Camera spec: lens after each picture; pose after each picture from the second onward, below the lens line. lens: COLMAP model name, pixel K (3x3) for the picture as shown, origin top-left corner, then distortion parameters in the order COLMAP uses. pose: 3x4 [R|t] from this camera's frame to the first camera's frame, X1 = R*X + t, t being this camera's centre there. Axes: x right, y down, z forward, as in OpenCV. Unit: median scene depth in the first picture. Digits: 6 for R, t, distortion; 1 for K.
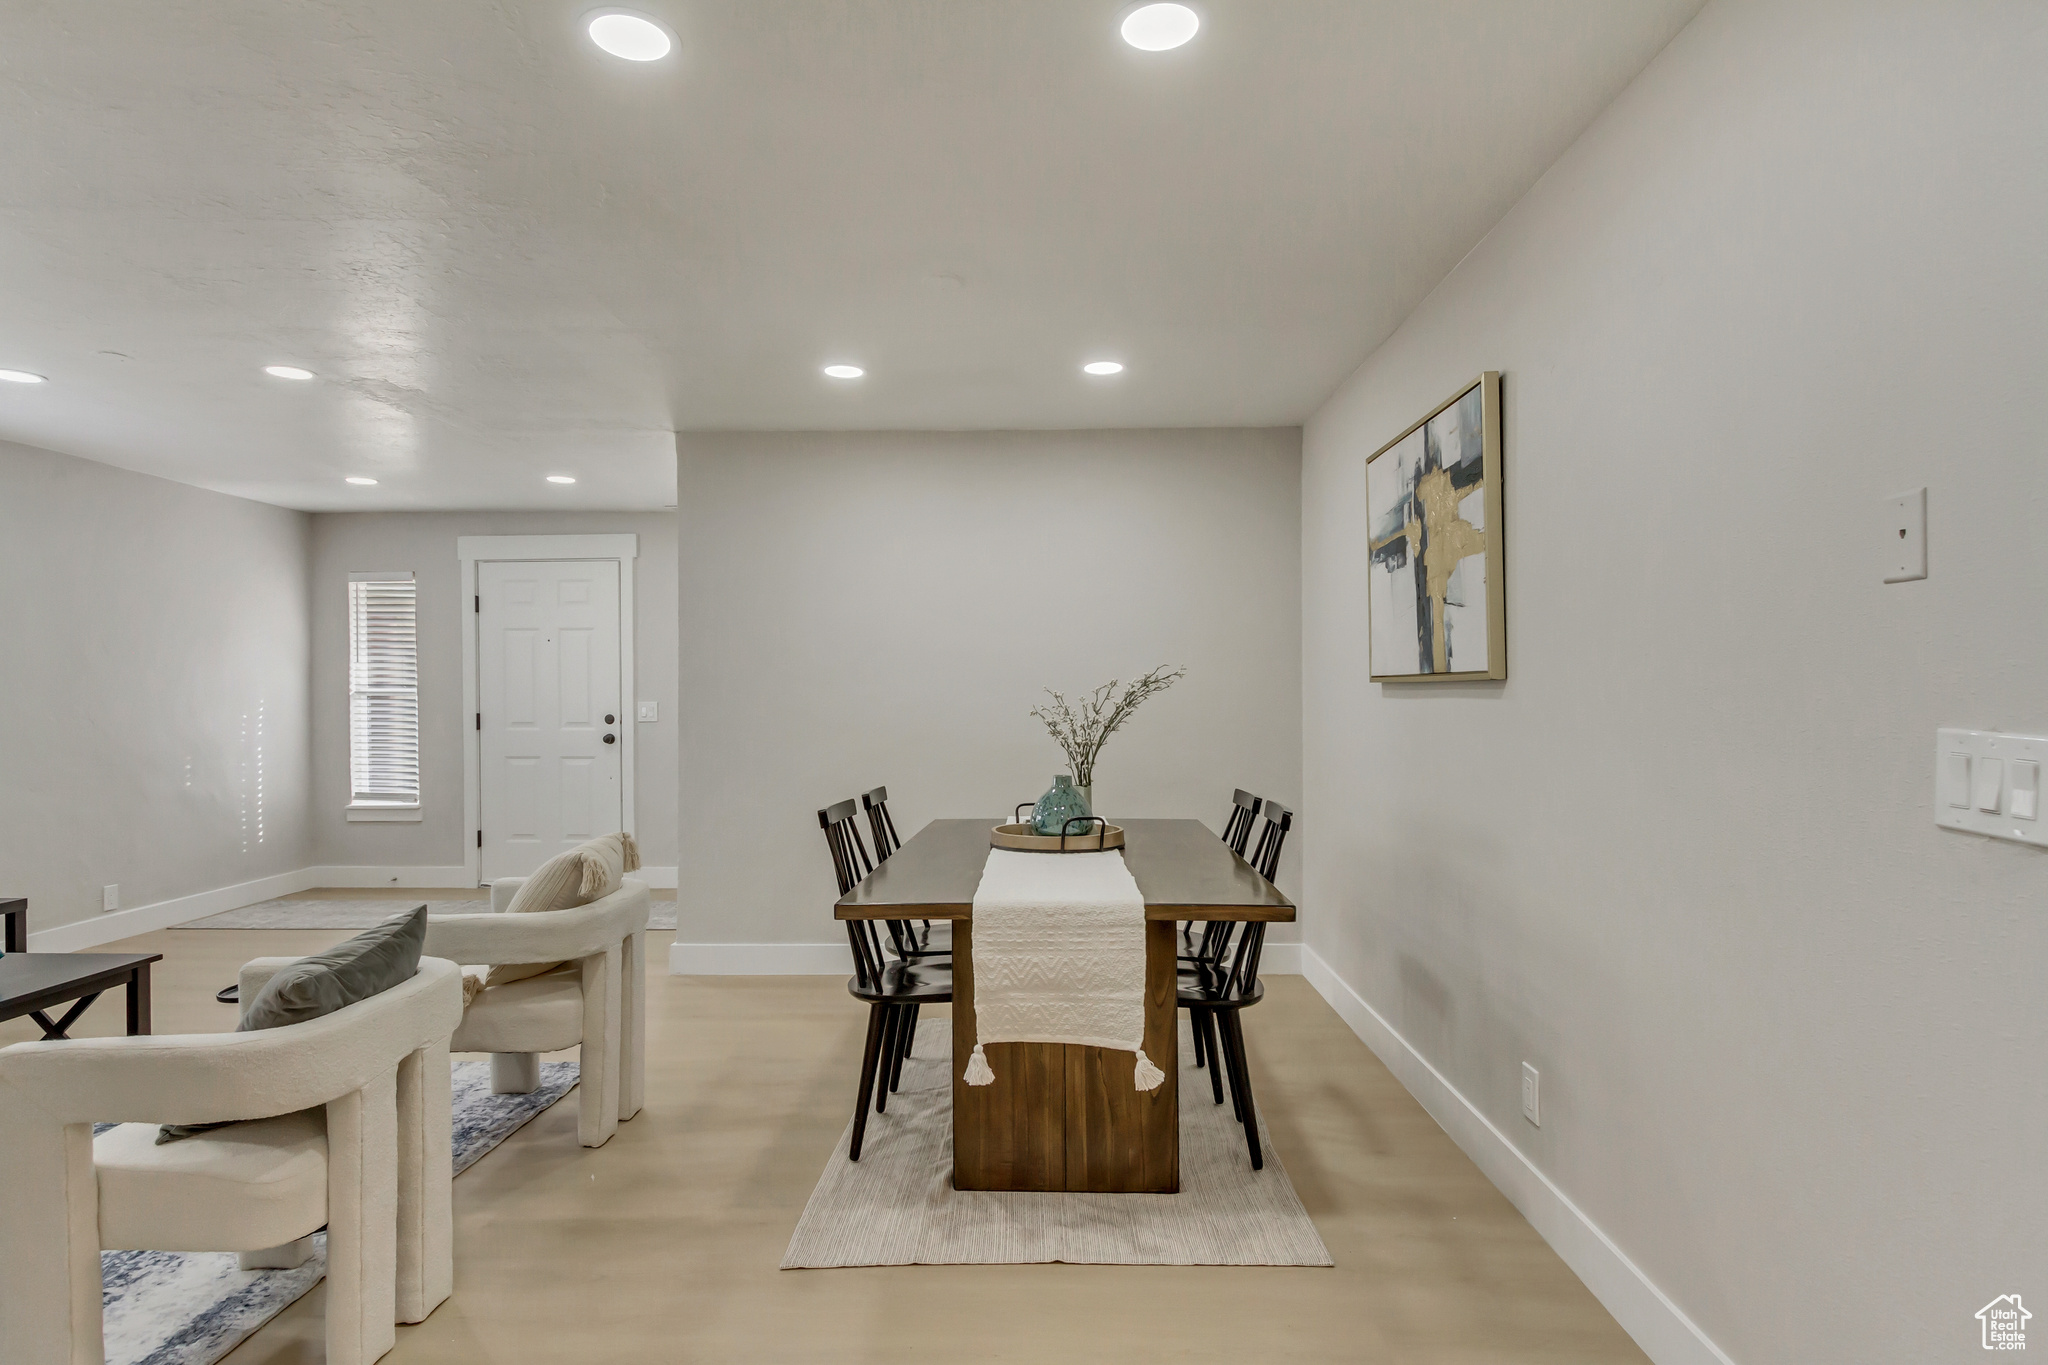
lens RADIAL K [[1075.4, 0, 1024.6], [0, 1075.4, 674.1], [0, 0, 1]] dist [0.004205, 0.000356]
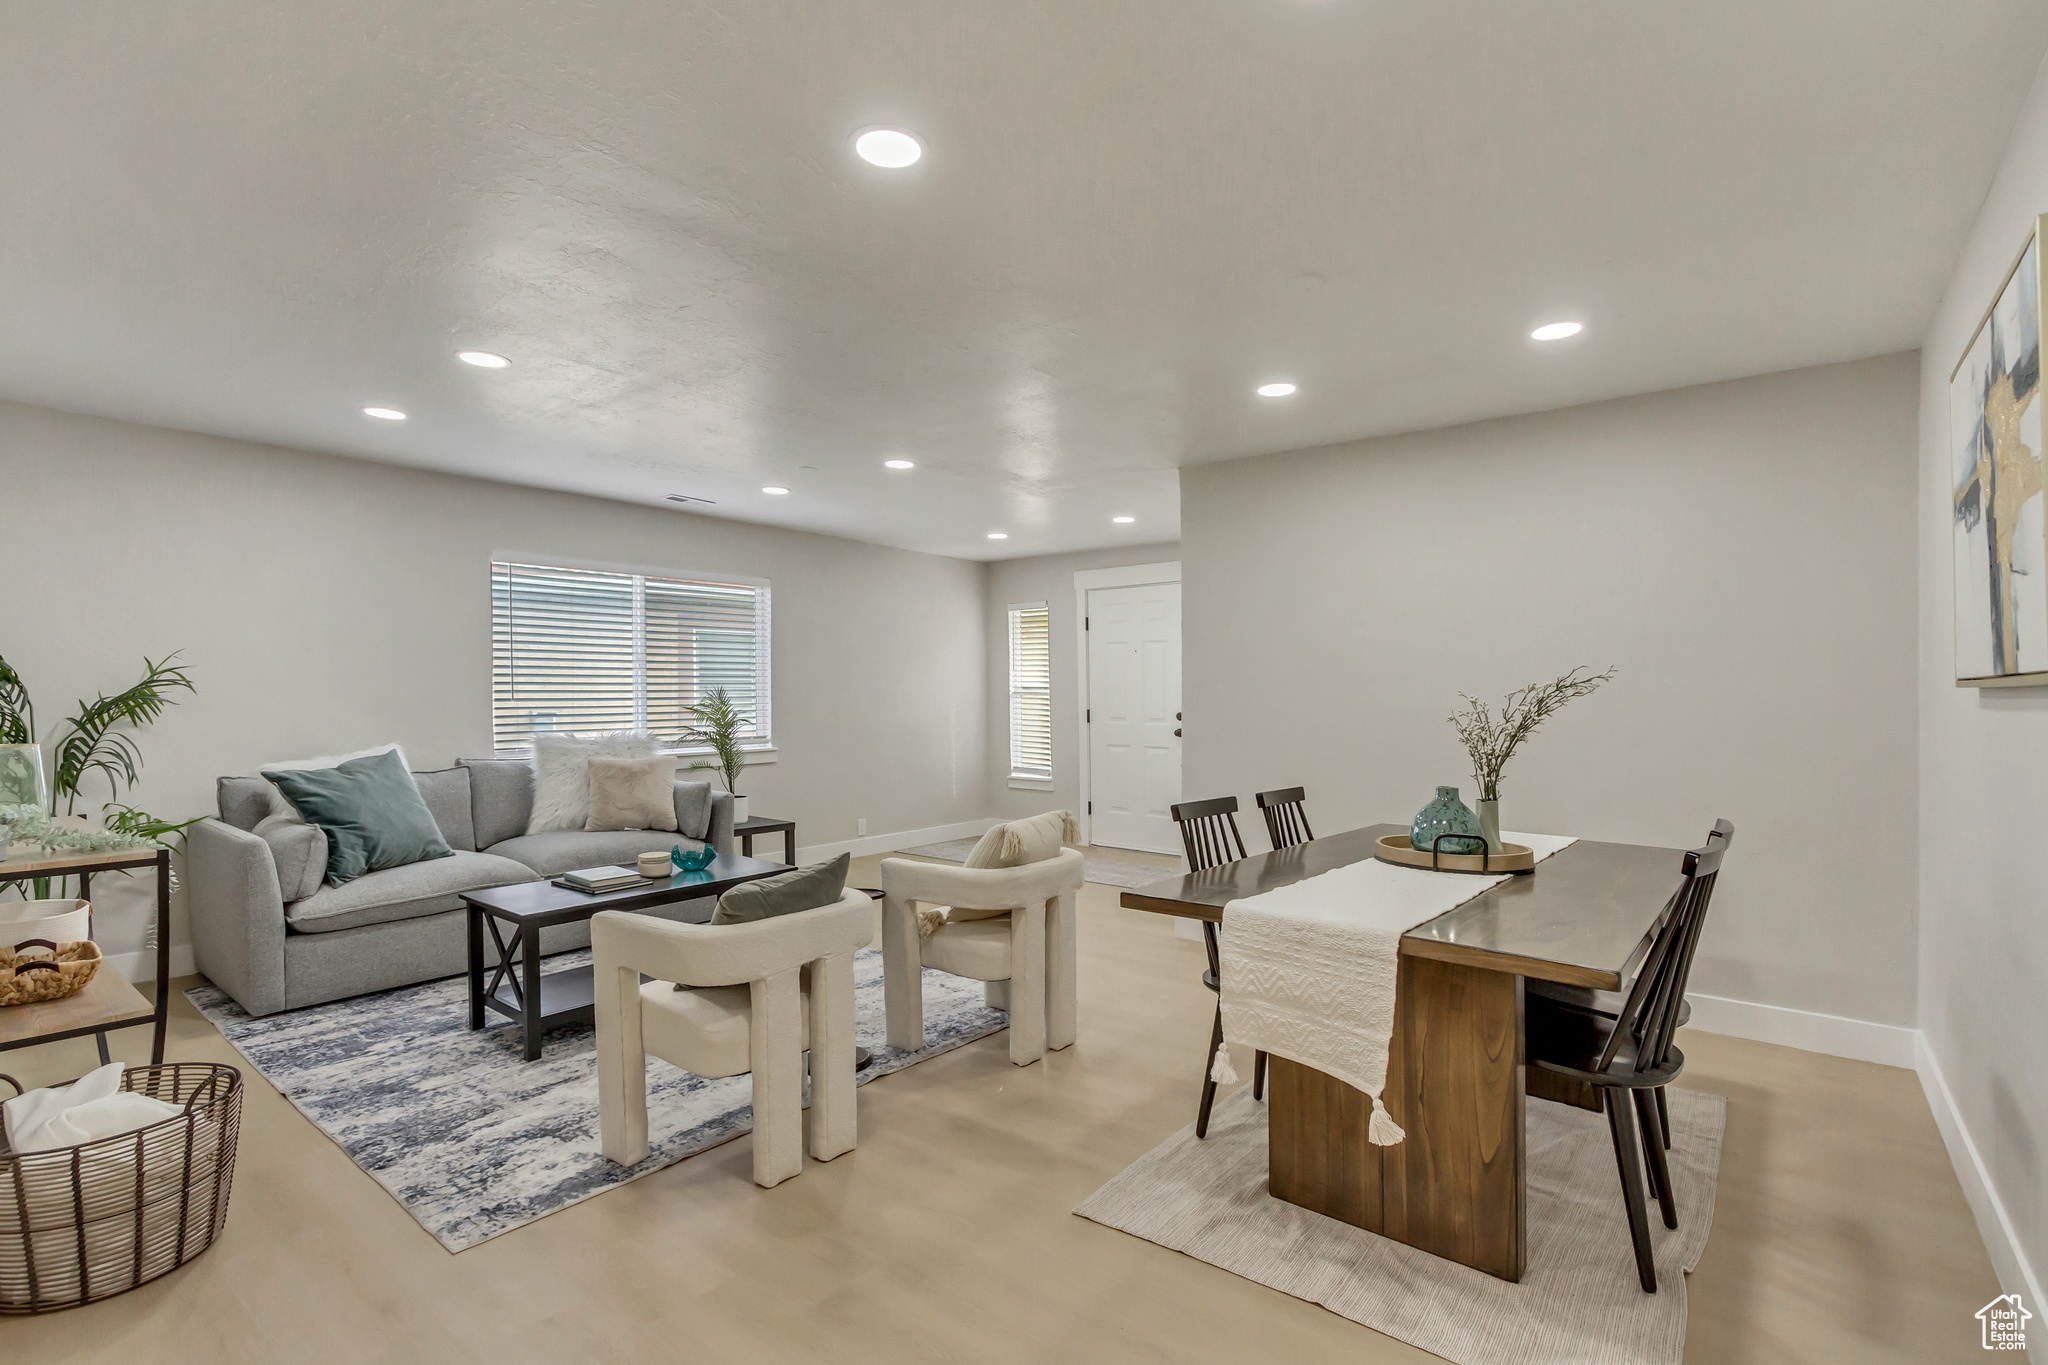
lens RADIAL K [[940.6, 0, 986.8], [0, 940.6, 682.1], [0, 0, 1]] dist [0.014263, -0.003014]
pose [[0.806667, -0.001054, -0.591005, 0.203312], [0.003408, 0.999990, 0.002869, 0.000404], [0.590996, -0.004329, 0.806663, 0.117431]]
